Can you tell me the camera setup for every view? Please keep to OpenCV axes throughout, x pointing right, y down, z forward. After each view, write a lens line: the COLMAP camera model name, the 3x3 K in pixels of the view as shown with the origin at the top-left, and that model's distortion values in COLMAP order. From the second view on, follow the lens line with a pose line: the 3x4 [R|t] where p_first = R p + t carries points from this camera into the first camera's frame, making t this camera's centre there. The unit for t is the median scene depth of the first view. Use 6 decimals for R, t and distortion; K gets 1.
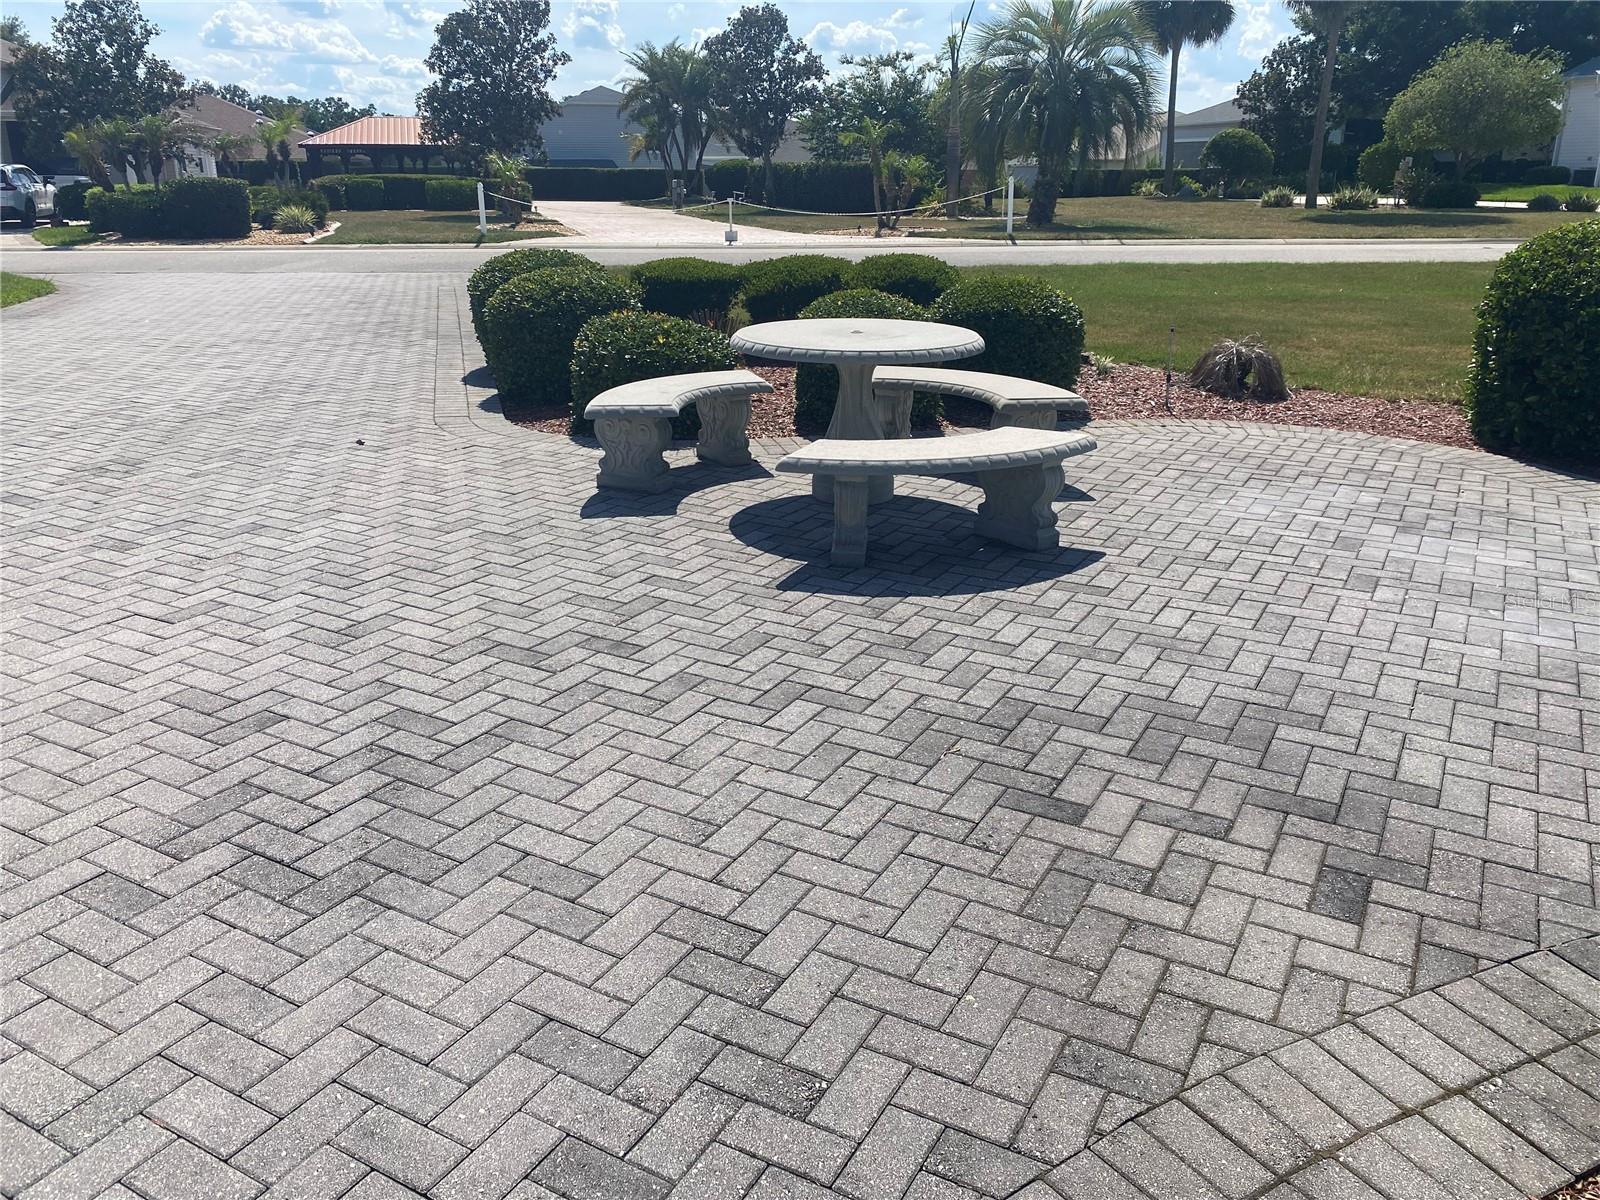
lens RADIAL K [[1221.0, 0, 803.6], [0, 1221.0, 625.2], [0, 0, 1]] dist [0.000801, -0.017618]
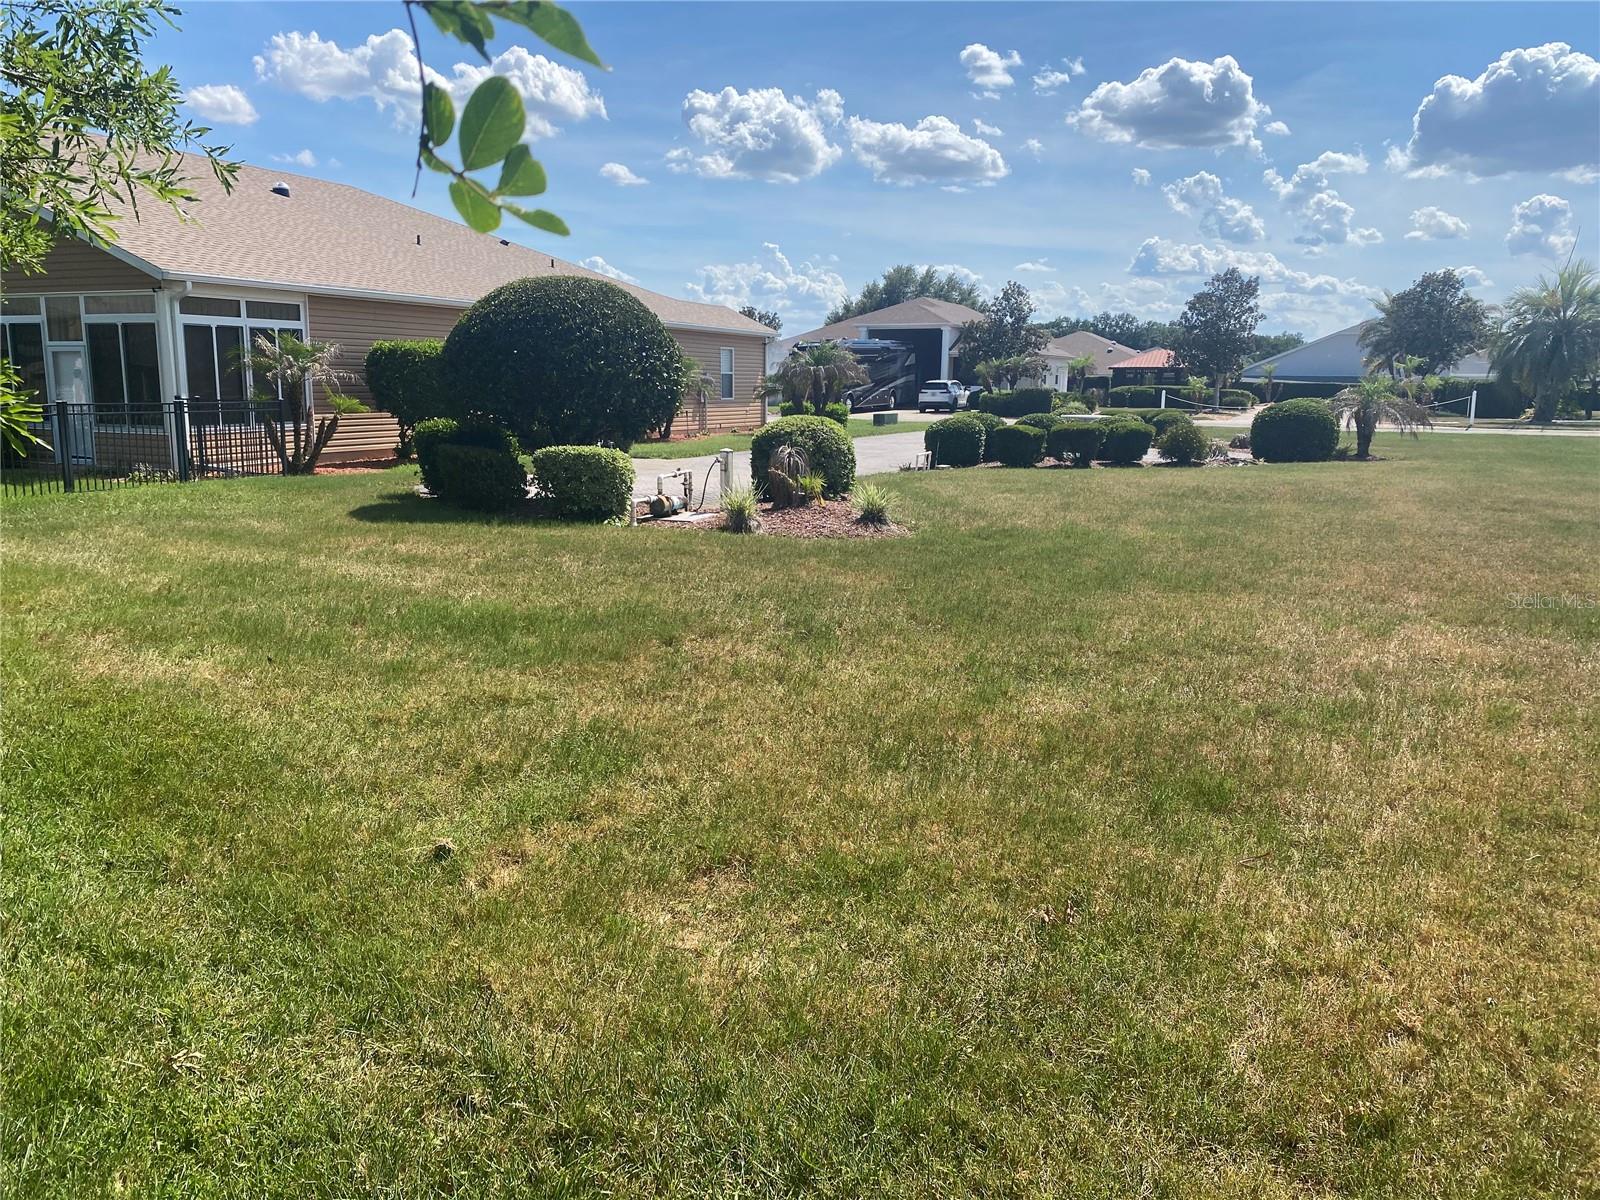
lens RADIAL K [[1221.0, 0, 803.6], [0, 1221.0, 625.2], [0, 0, 1]] dist [0.000801, -0.017618]
pose [[0.784593, 0.120802, -0.608129, 0.353949], [-0.216903, 0.972336, -0.086693, 0.196955], [0.580833, 0.199924, 0.789090, -0.531987]]
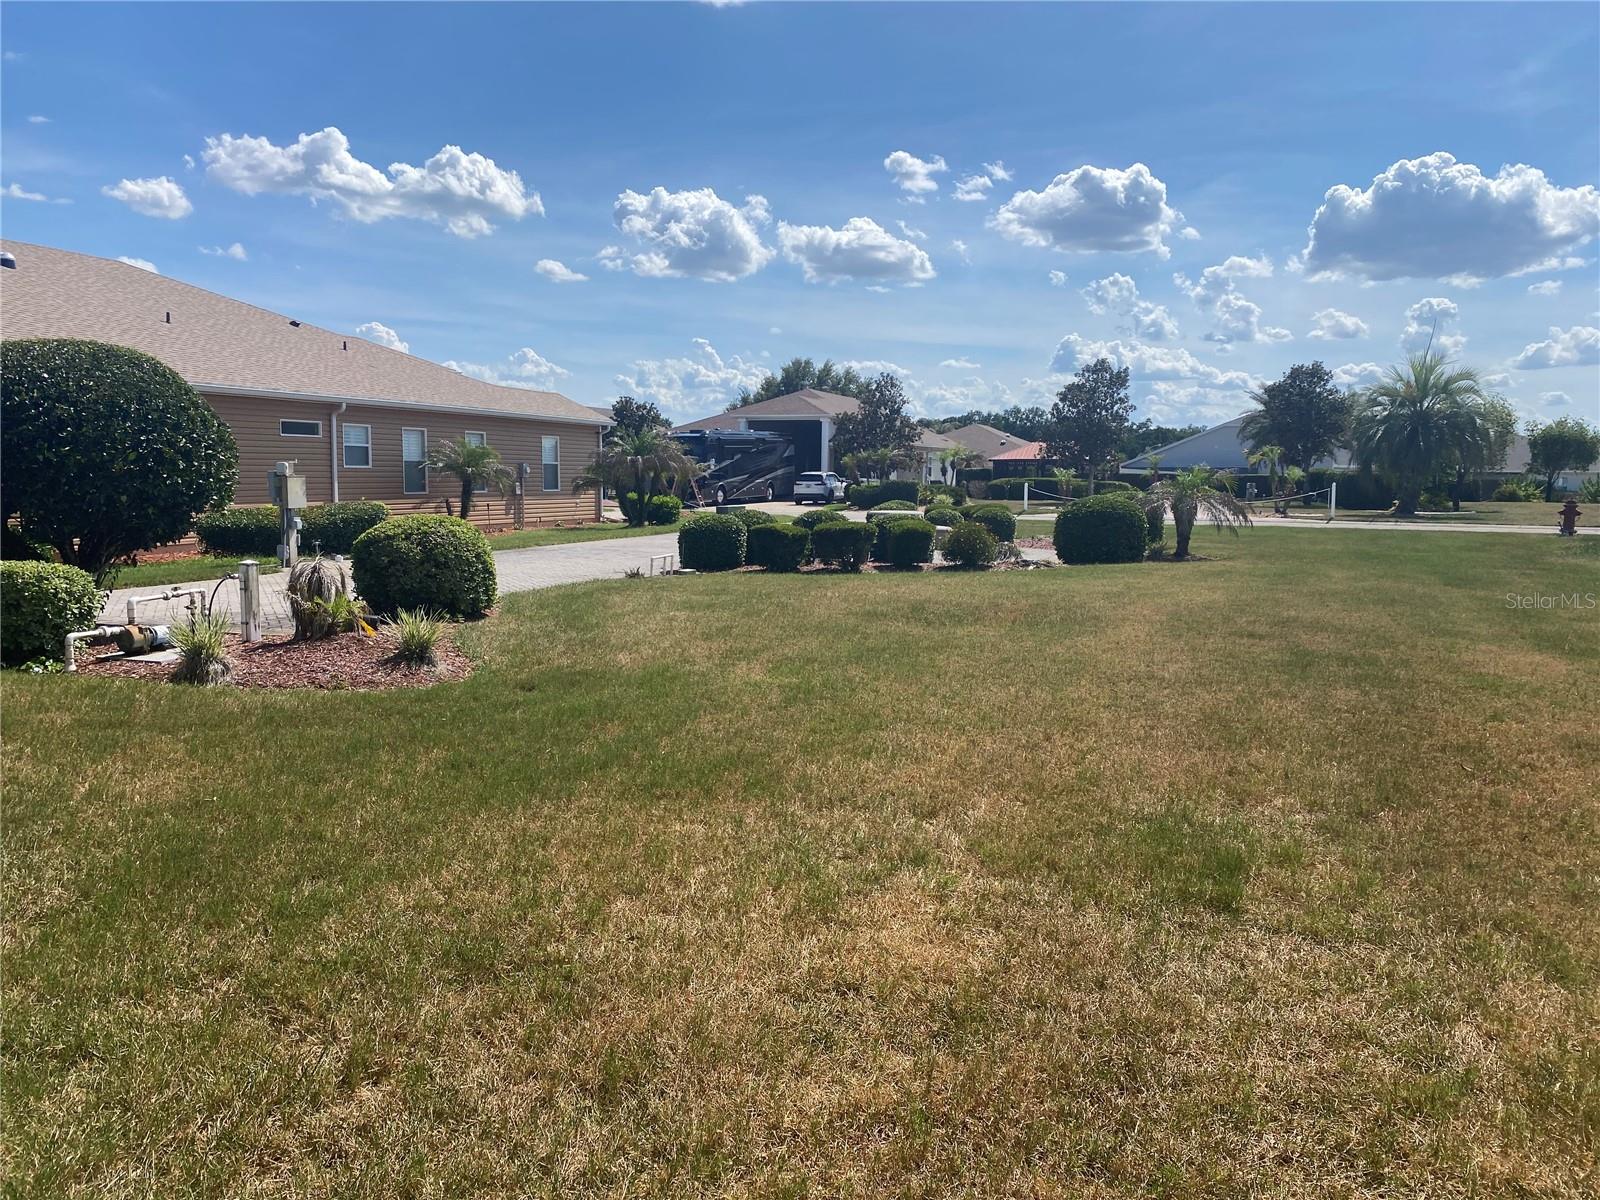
lens RADIAL K [[1191.0, 0, 795.4], [0, 1191.0, 655.4], [0, 0, 1]] dist [0.080829, -0.179504]
pose [[0.814580, 0.089271, -0.573140, 0.366531], [-0.205252, 0.968519, -0.140861, 0.151858], [0.542522, 0.232381, 0.807260, -0.413563]]
